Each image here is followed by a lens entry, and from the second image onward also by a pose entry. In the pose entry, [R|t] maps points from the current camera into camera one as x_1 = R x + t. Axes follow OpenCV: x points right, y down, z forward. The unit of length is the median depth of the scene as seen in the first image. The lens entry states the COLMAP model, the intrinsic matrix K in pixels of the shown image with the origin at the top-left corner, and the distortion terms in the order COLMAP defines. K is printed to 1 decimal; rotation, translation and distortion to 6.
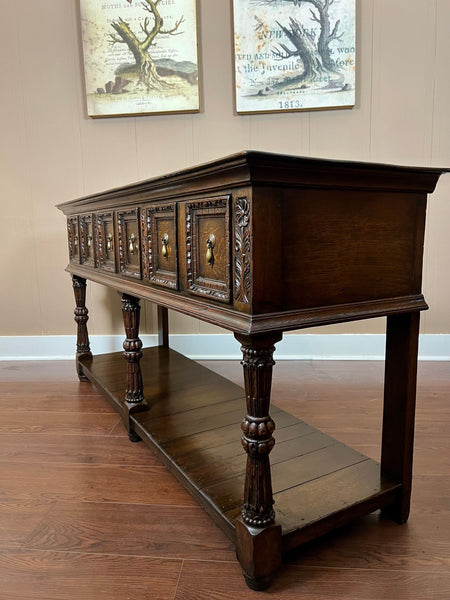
lens RADIAL K [[463.1, 0, 218.7], [0, 463.1, 301.8], [0, 0, 1]] dist [0.059383, -0.066017]
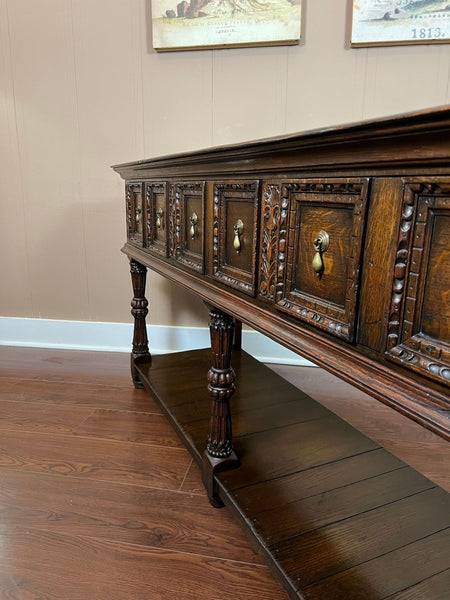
lens RADIAL K [[463.1, 0, 220.3], [0, 463.1, 302.6], [0, 0, 1]] dist [0.059383, -0.066017]
pose [[0.996014, 0.049568, -0.074156, -0.095178], [-0.043174, 0.995404, 0.085477, -0.052398], [0.078052, -0.081935, 0.993577, 0.214652]]
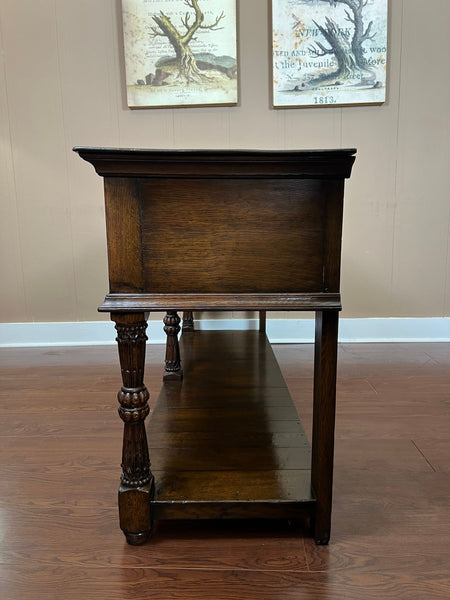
lens RADIAL K [[463.1, 0, 226.4], [0, 463.1, 299.3], [0, 0, 1]] dist [0.059383, -0.066017]
pose [[0.997941, -0.004864, 0.063950, -0.139046], [0.003798, 0.999852, 0.016791, 0.008364], [-0.064022, -0.016514, 0.997812, -0.045872]]
